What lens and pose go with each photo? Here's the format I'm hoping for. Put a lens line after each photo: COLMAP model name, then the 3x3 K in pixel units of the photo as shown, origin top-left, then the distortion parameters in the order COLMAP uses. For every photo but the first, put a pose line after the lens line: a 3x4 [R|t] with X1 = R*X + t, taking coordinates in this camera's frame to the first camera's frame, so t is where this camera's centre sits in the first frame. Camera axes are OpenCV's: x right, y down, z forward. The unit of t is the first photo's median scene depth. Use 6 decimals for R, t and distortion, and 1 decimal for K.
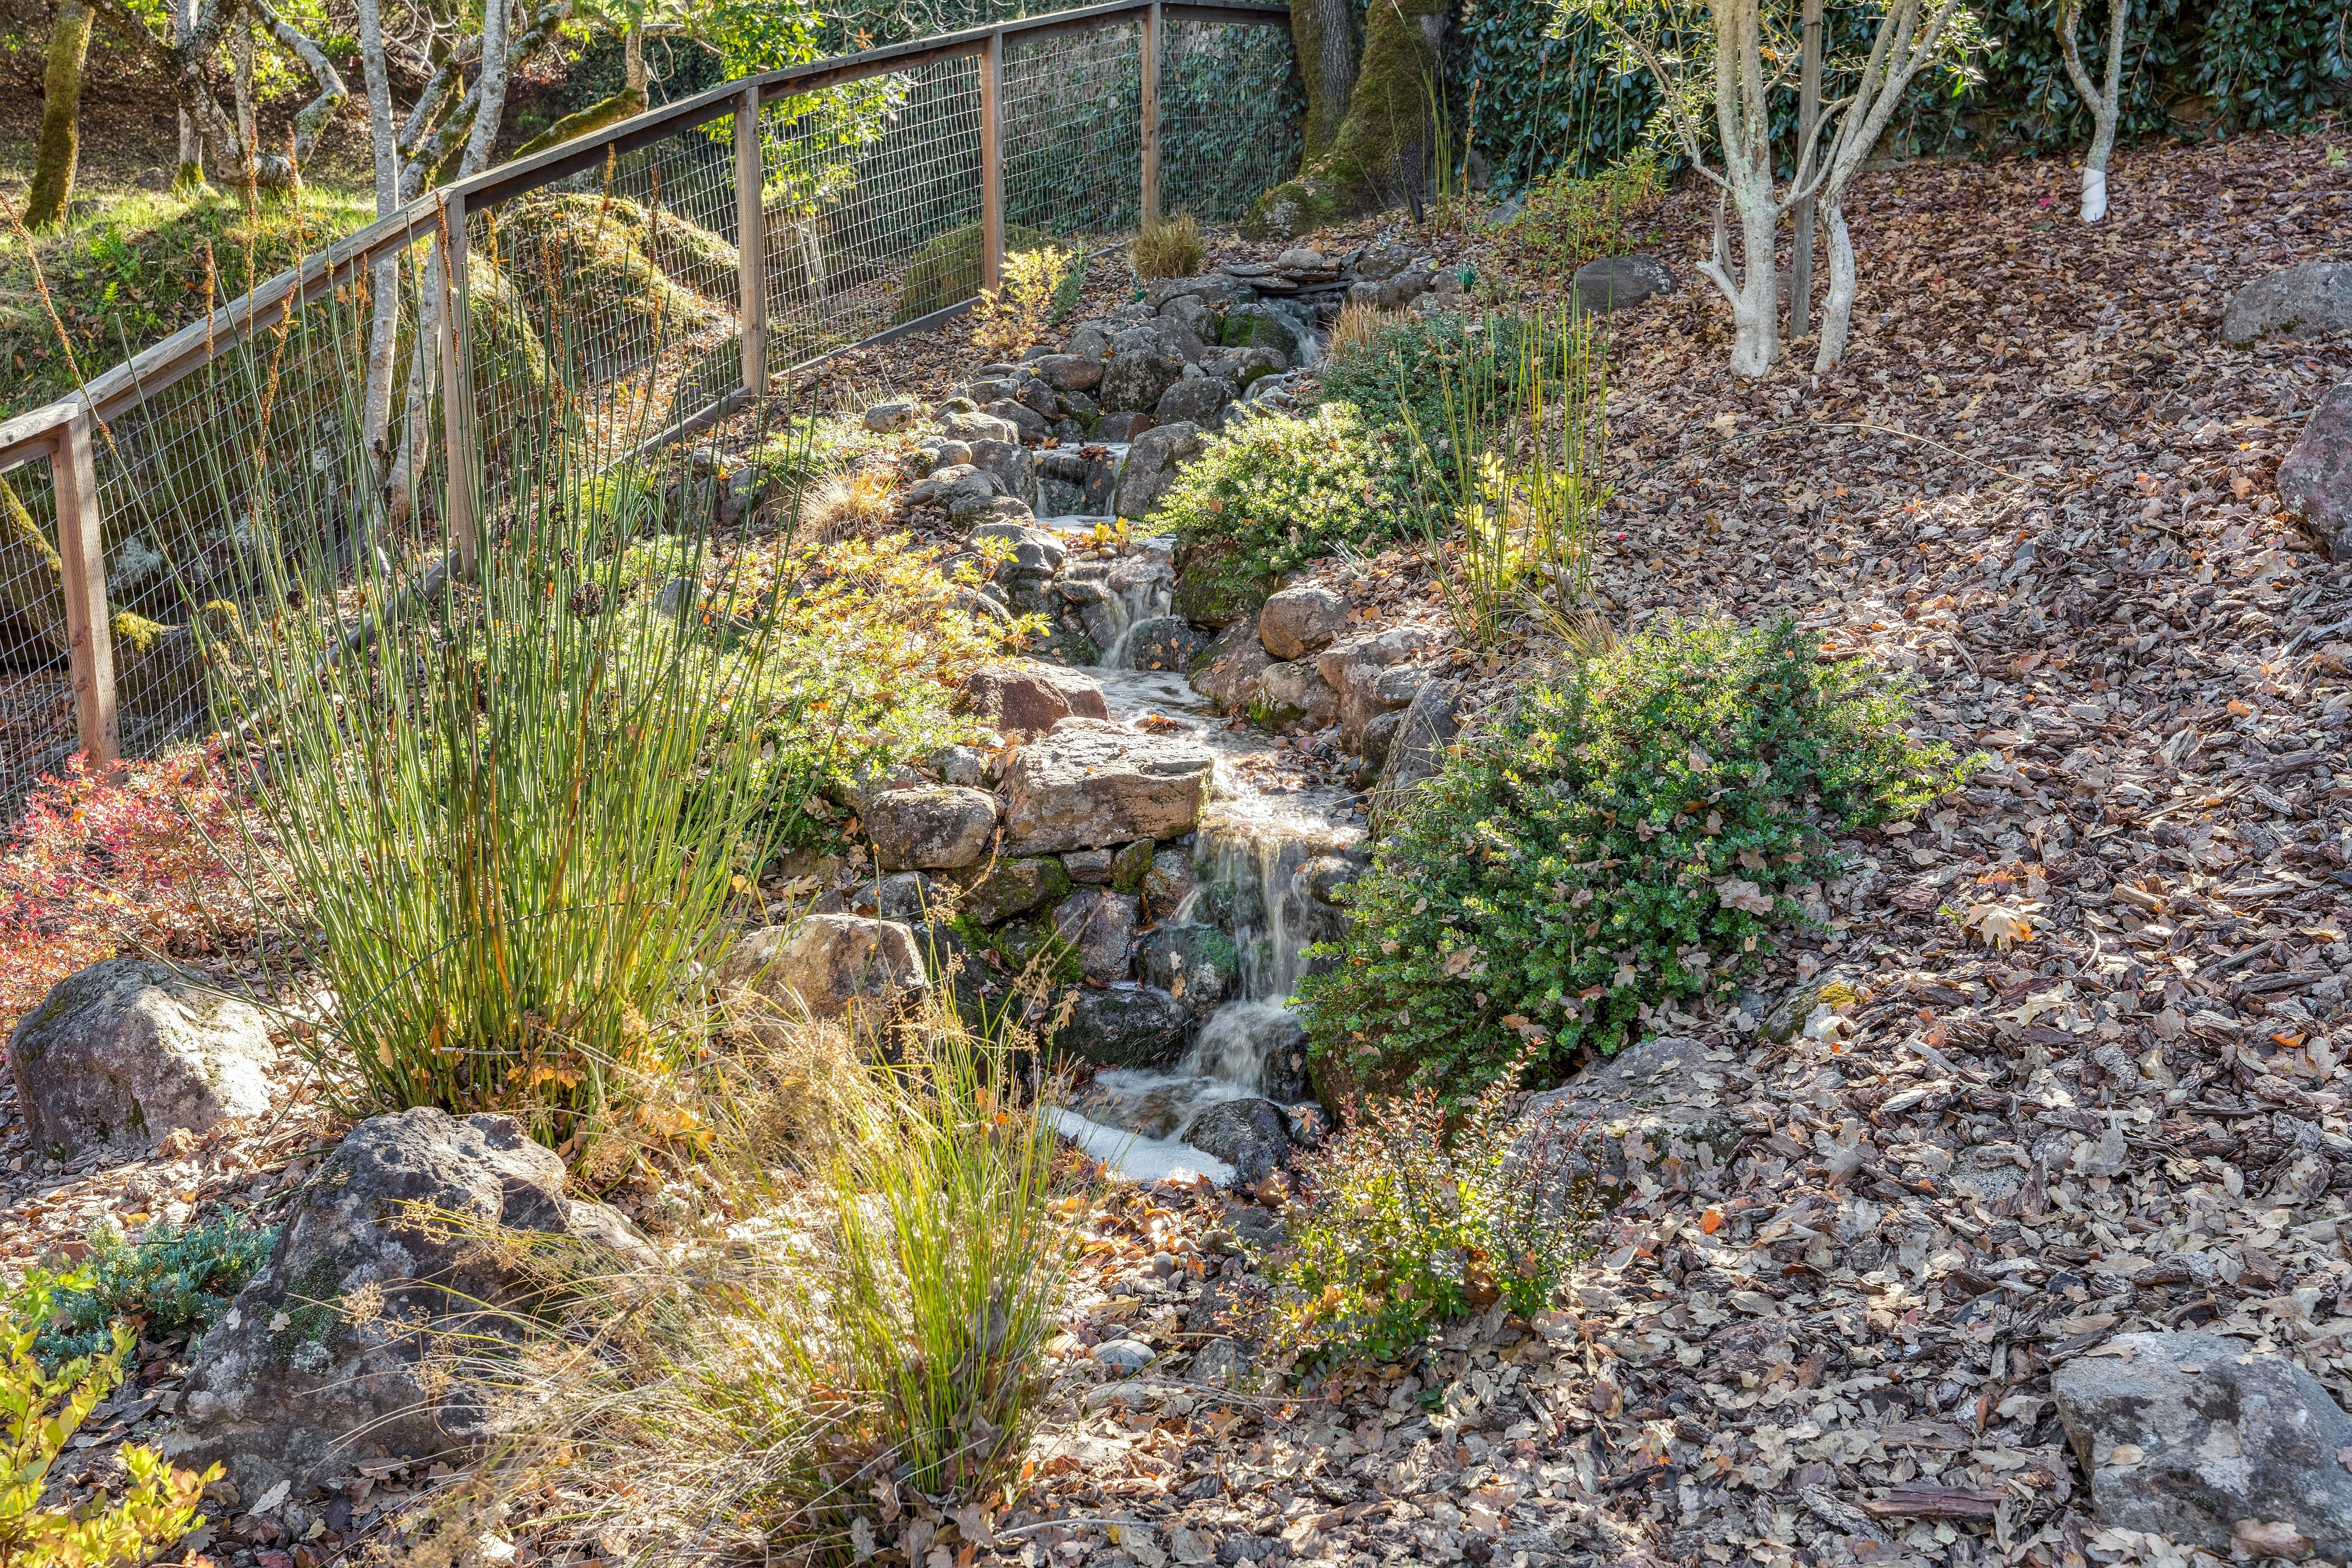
lens RADIAL K [[2307.6, 0, 1178.8], [0, 2307.6, 780.4], [0, 0, 1]] dist [0.005673, 0.000000]
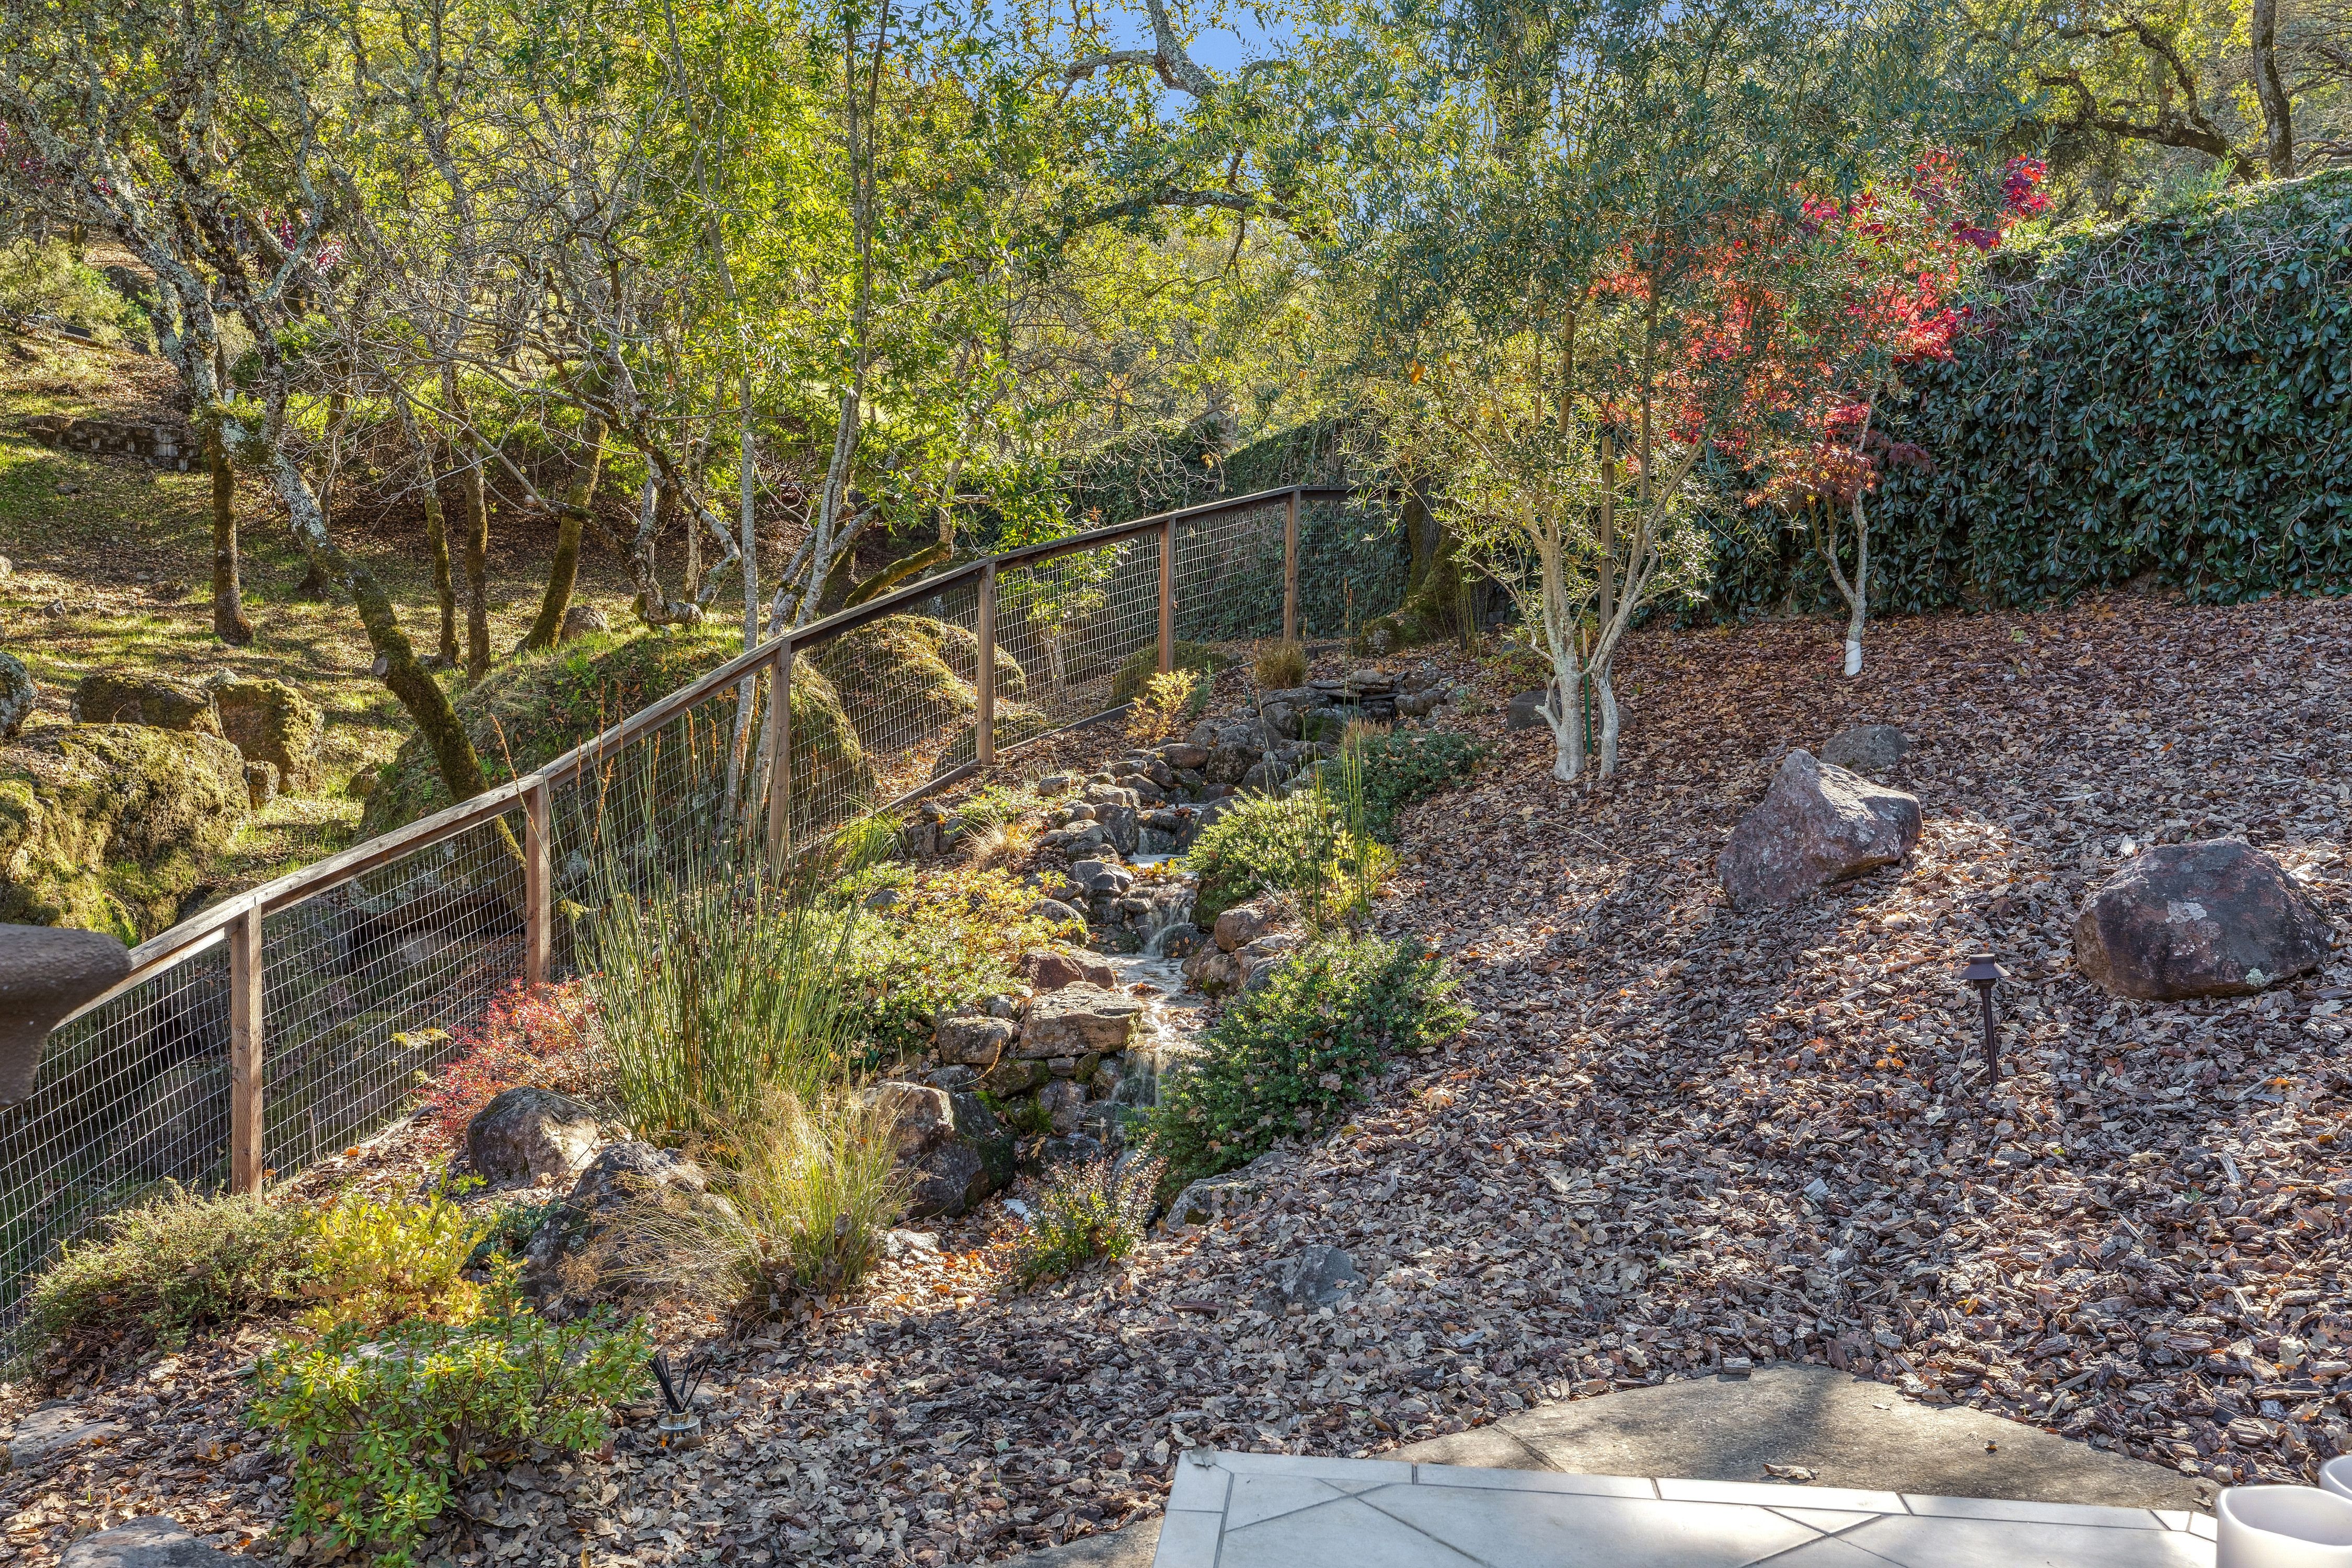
lens RADIAL K [[1960.8, 0, 1171.2], [0, 1960.8, 782.8], [0, 0, 1]] dist [-0.005571, 0.003344]
pose [[0.989328, 0.022022, -0.144033, 0.173163], [-0.041848, 0.989809, -0.136111, 0.016200], [0.139567, 0.140686, 0.980168, -0.318877]]
